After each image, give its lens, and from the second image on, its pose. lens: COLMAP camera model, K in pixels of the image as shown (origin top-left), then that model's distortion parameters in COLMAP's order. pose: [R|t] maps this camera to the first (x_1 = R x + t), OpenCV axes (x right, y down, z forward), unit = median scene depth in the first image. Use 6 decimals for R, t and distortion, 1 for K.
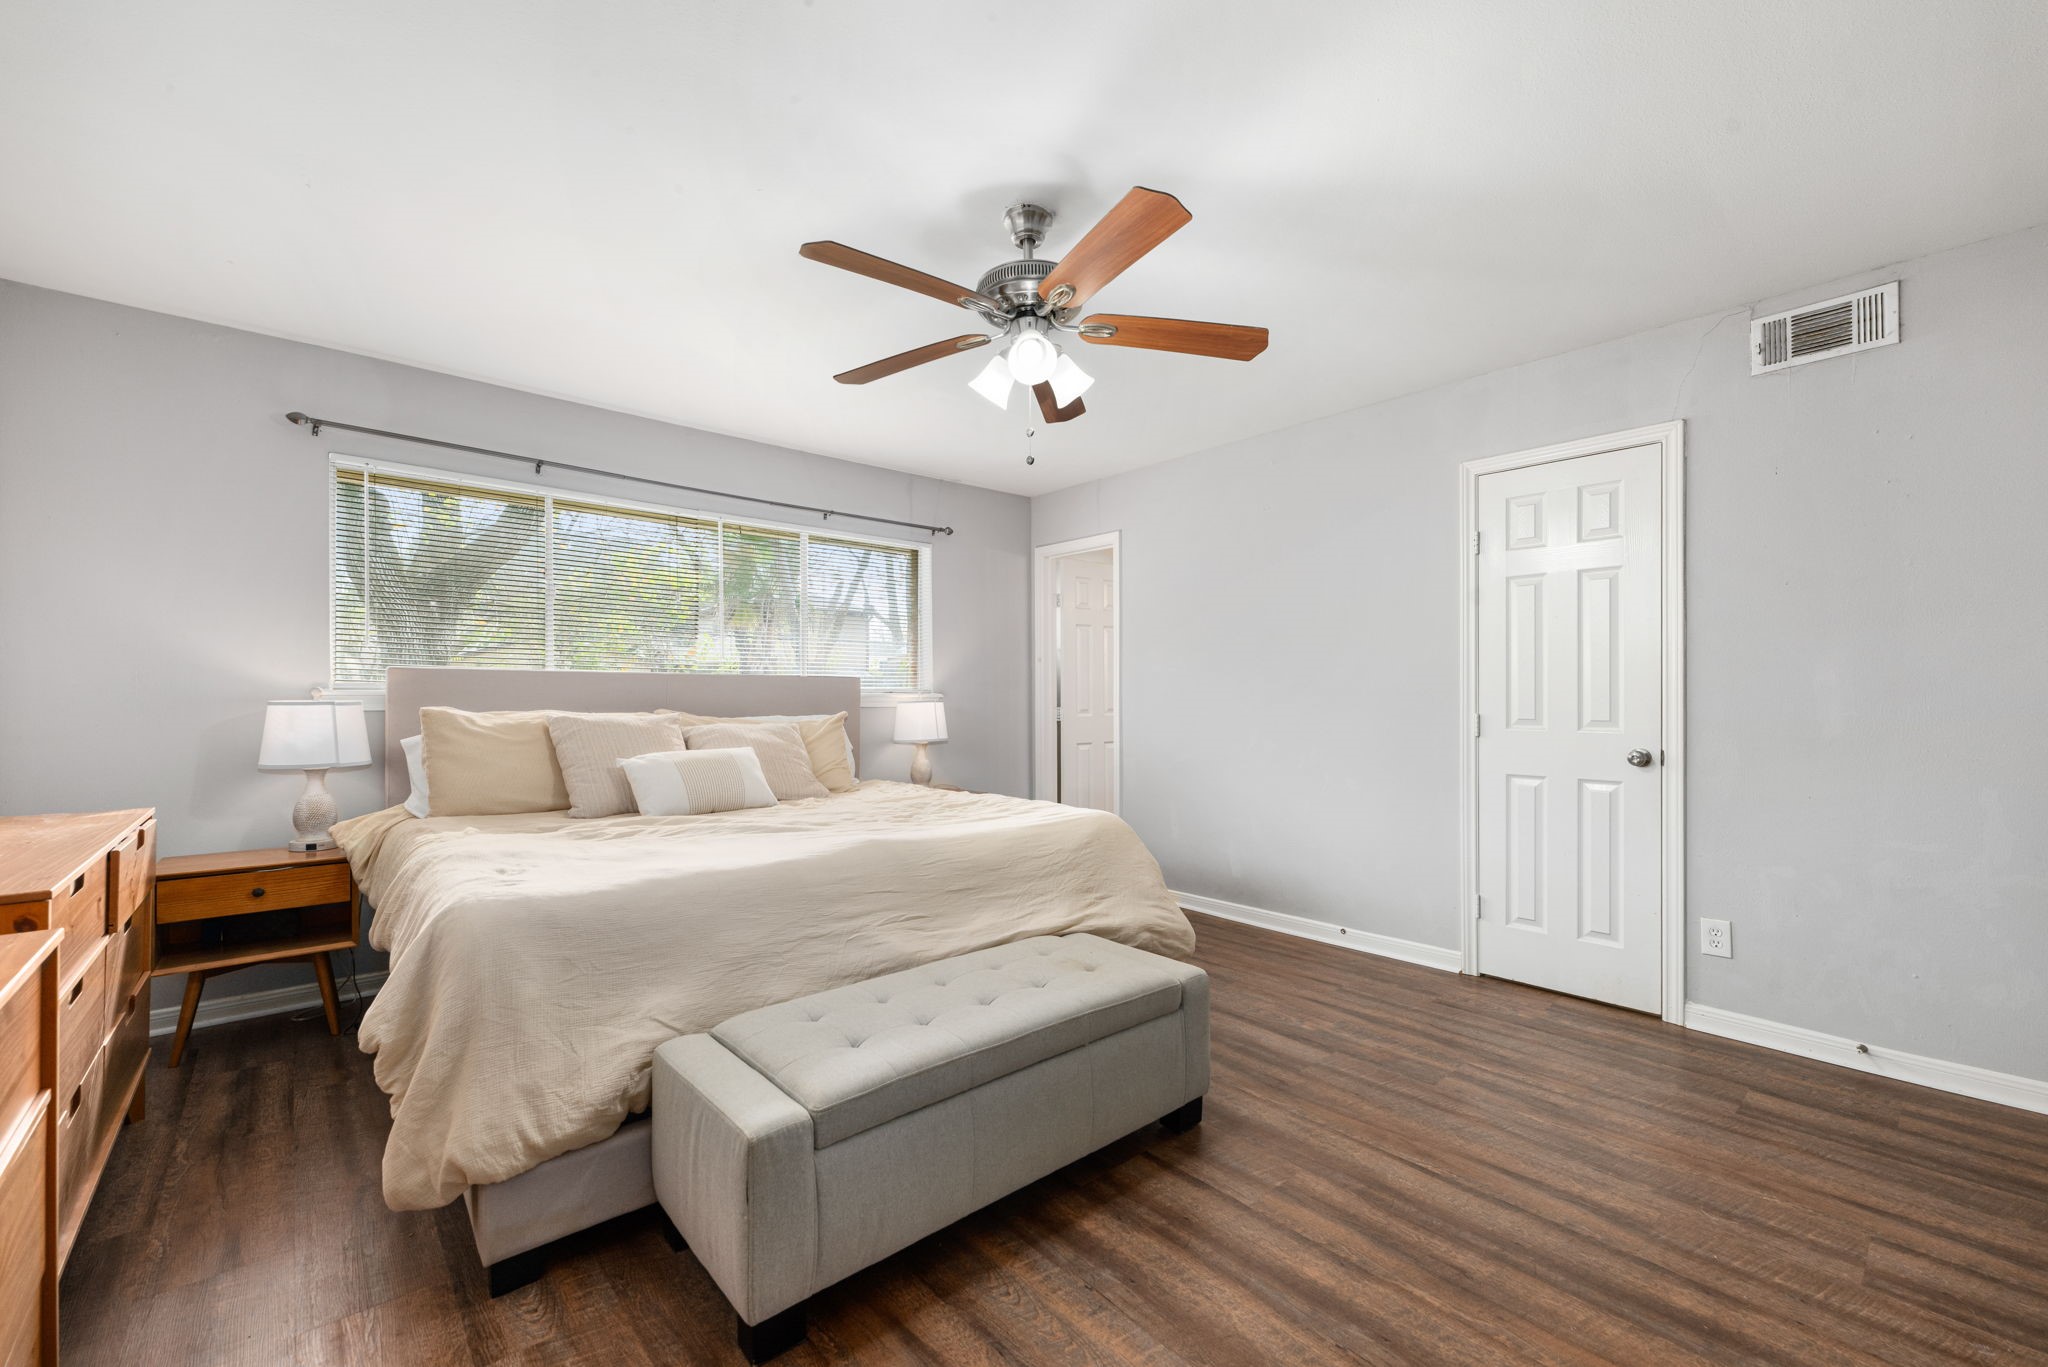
lens RADIAL K [[835.2, 0, 1018.4], [0, 835.2, 695.4], [0, 0, 1]] dist [-0.002775, -0.000125]
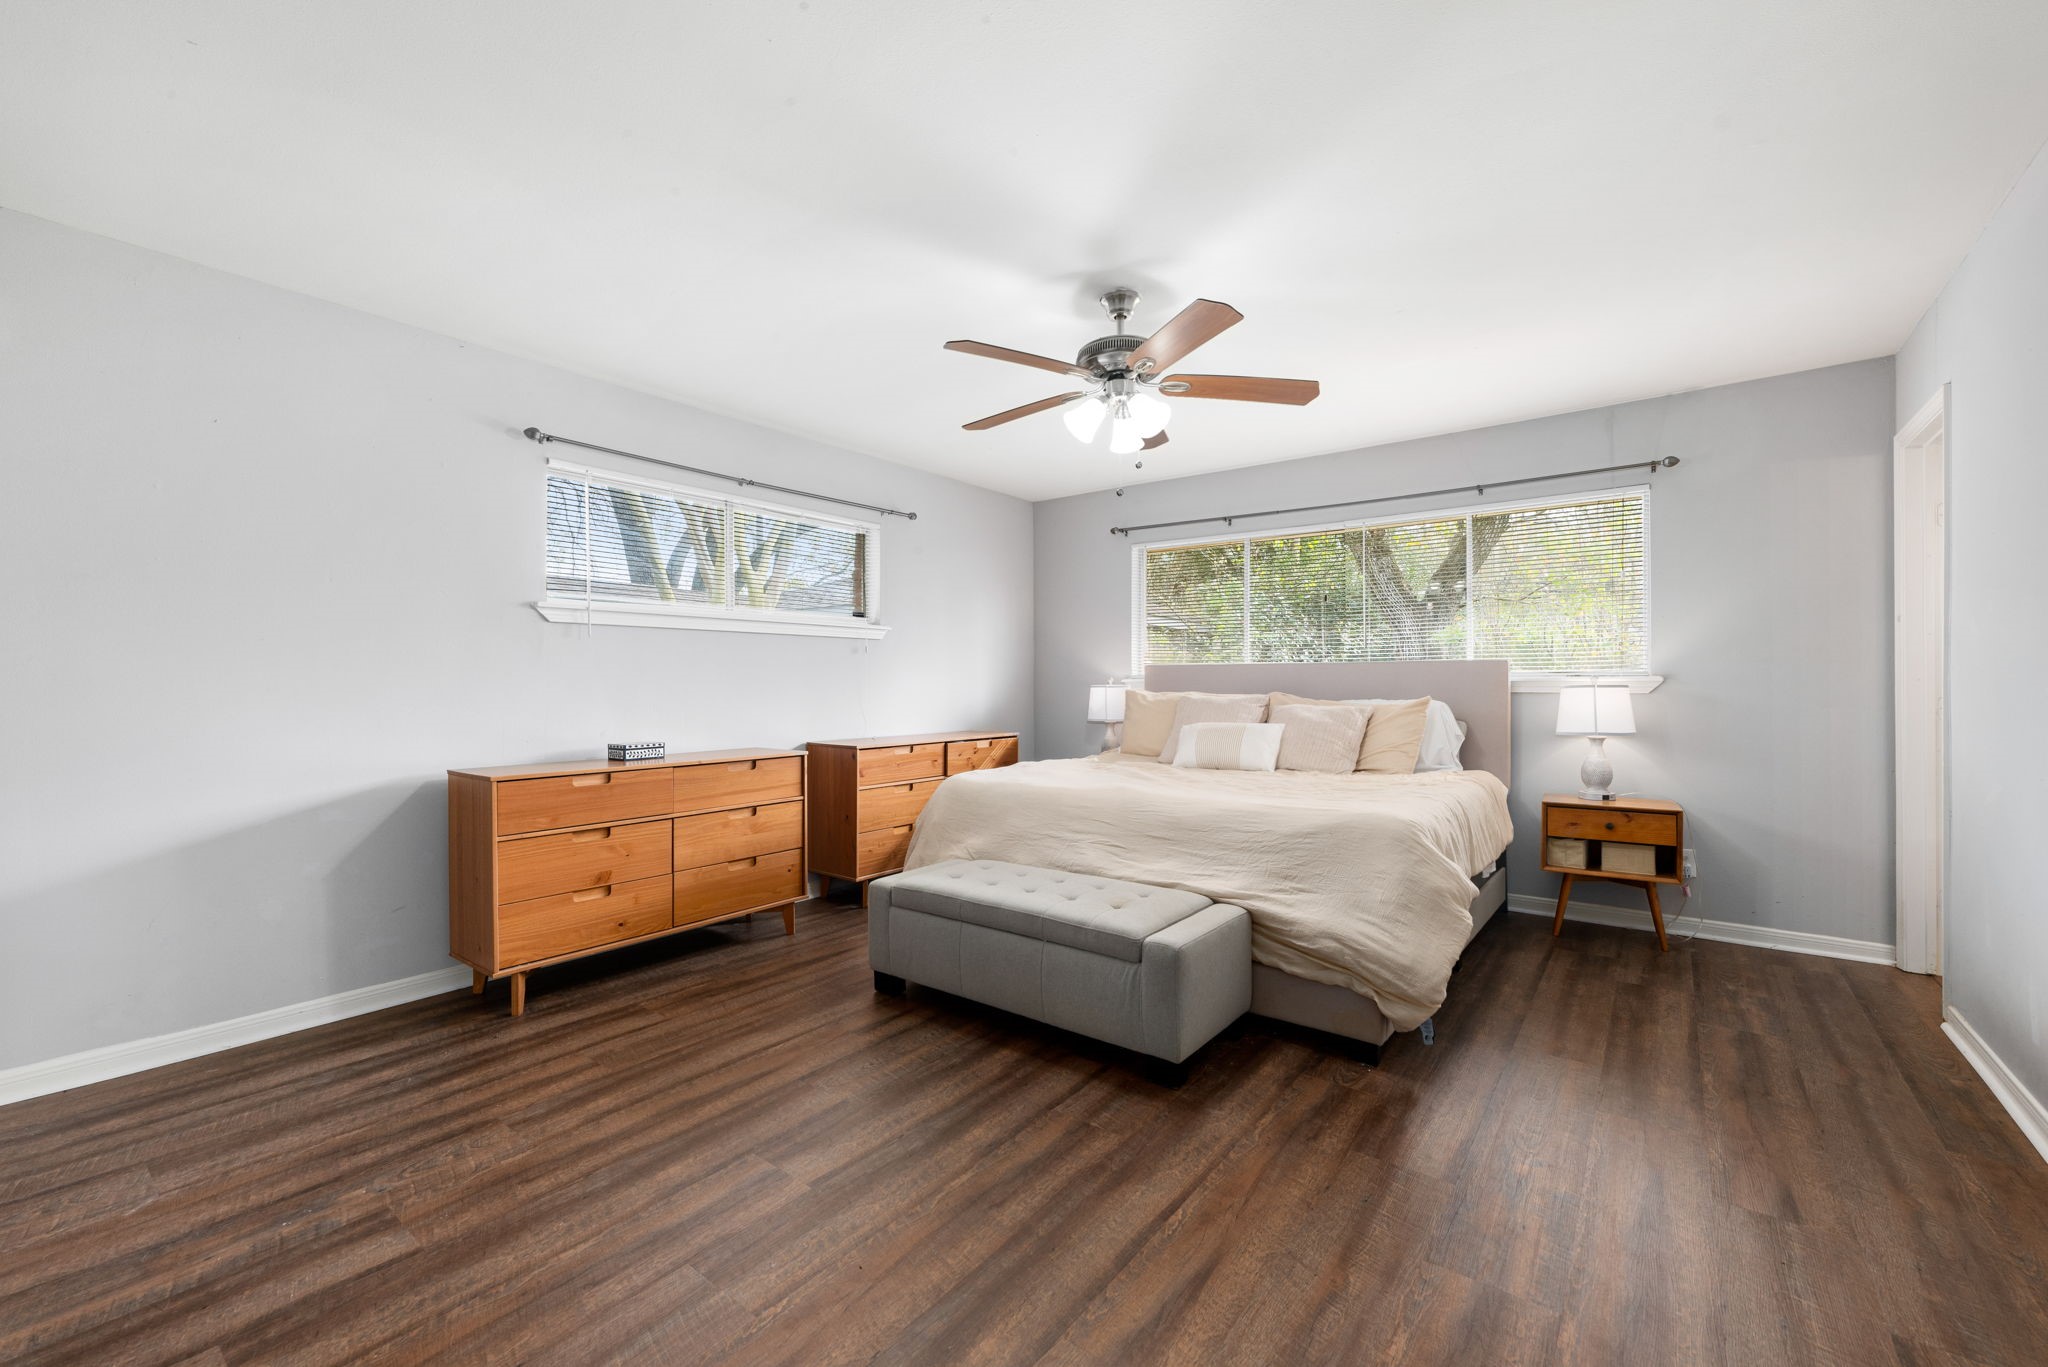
lens RADIAL K [[835.2, 0, 1015.7], [0, 835.2, 682.9], [0, 0, 1]] dist [-0.002775, -0.000125]
pose [[0.182058, -0.004064, -0.983279, 1.339555], [0.004230, 0.999985, -0.003350, 0.007735], [0.983279, -0.003550, 0.182073, 0.682103]]
